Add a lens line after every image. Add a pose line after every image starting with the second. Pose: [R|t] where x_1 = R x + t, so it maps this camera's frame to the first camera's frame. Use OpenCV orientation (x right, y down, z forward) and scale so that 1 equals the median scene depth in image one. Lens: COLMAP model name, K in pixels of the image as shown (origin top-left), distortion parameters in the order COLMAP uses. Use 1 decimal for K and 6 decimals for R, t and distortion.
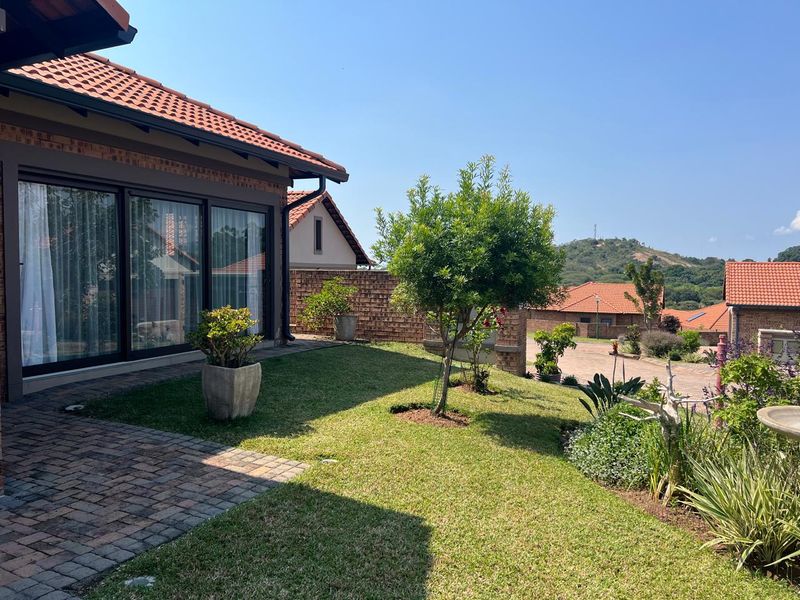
lens RADIAL K [[605.0, 0, 400.0], [0, 605.0, 300.0], [0, 0, 1]] dist [0.003400, -0.001022]
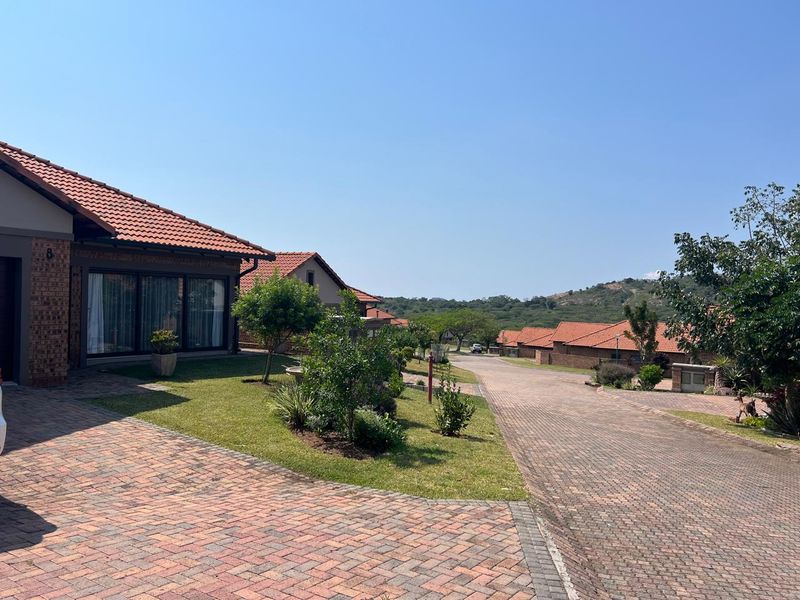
lens RADIAL K [[629.7, 0, 400.0], [0, 629.7, 300.0], [0, 0, 1]] dist [-0.002114, -0.000700]
pose [[0.984296, 0.015862, -0.175811, 0.860759], [-0.025028, 0.998434, -0.050039, -0.003543], [0.174742, 0.053654, 0.983151, -1.032081]]
